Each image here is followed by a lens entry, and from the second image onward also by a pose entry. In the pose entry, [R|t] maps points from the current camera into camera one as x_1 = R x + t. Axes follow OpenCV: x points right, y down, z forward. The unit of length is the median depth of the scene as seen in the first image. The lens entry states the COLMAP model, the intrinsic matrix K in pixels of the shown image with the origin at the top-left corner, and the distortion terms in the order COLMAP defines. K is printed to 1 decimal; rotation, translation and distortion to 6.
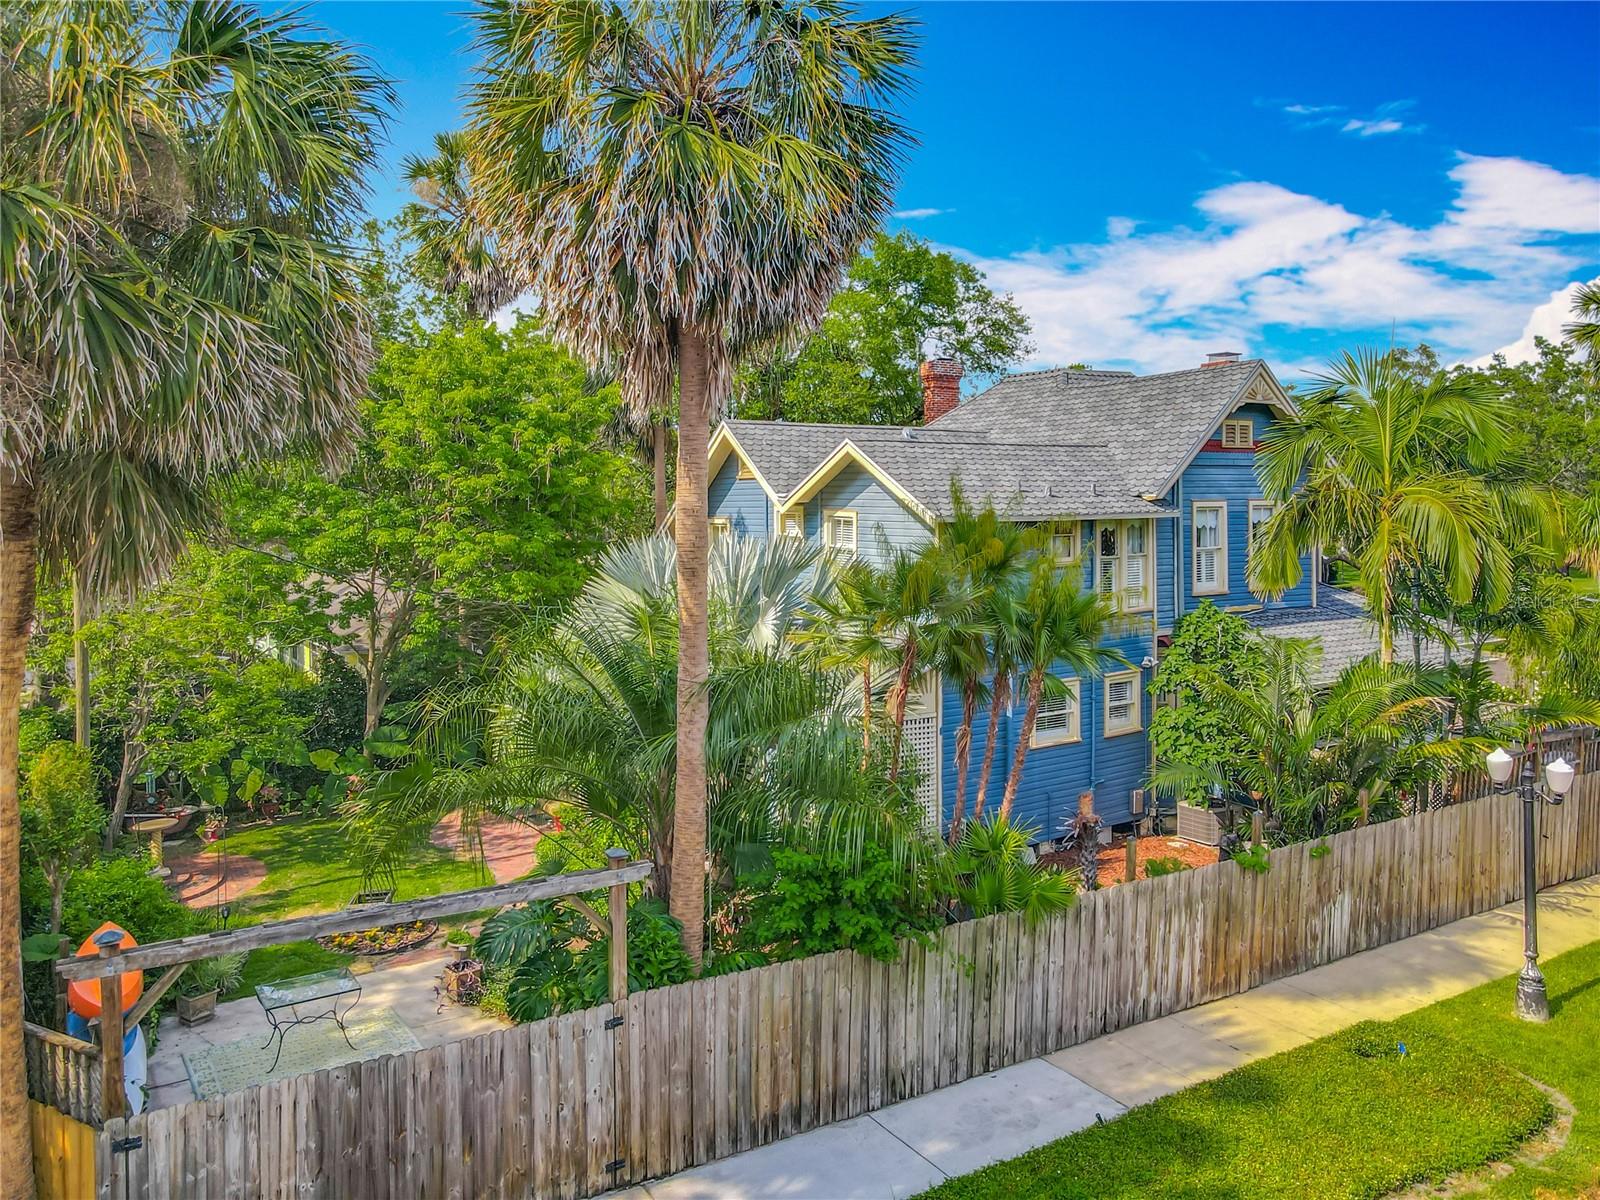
lens RADIAL K [[1171.9, 0, 790.8], [0, 1171.9, 602.6], [0, 0, 1]] dist [-0.009526, 0.063287]
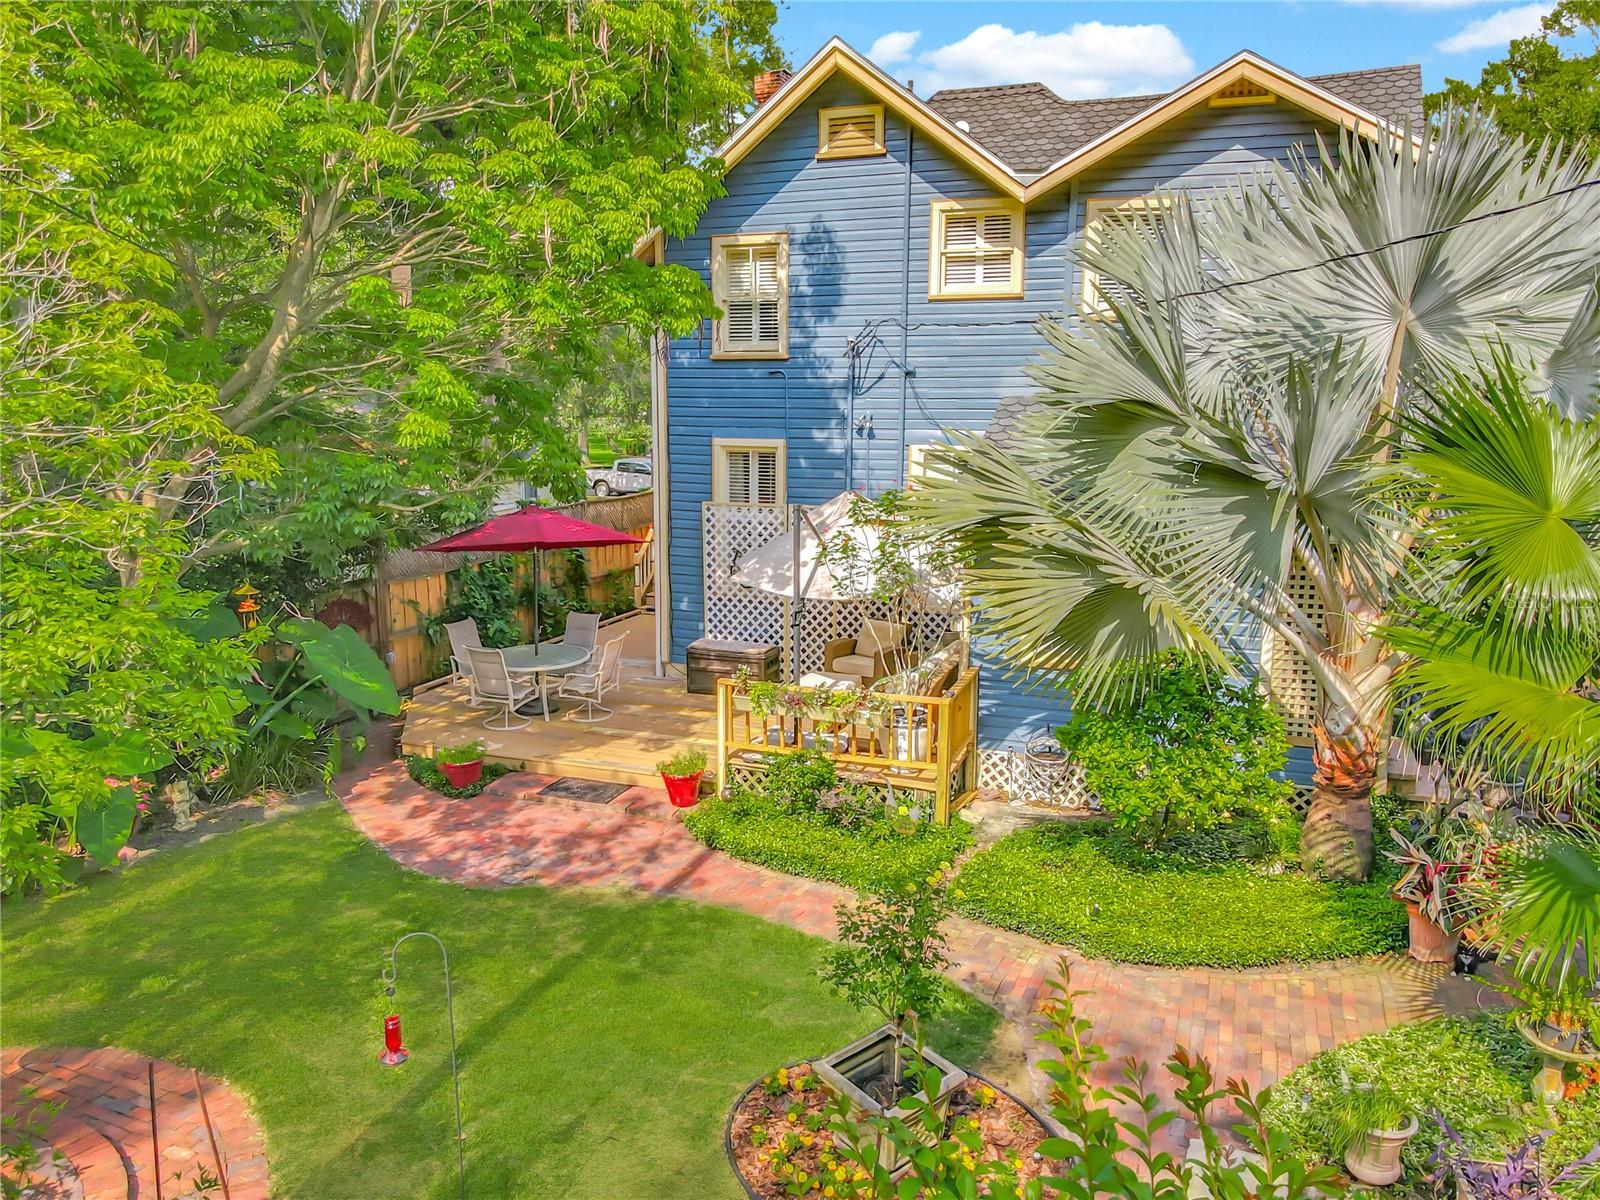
lens RADIAL K [[1171.9, 0, 790.8], [0, 1171.9, 602.6], [0, 0, 1]] dist [-0.009526, 0.063287]
pose [[0.823605, -0.108726, 0.556645, -0.430013], [0.042093, 0.990464, 0.131181, 0.038600], [-0.565600, -0.084611, 0.820328, 0.539183]]
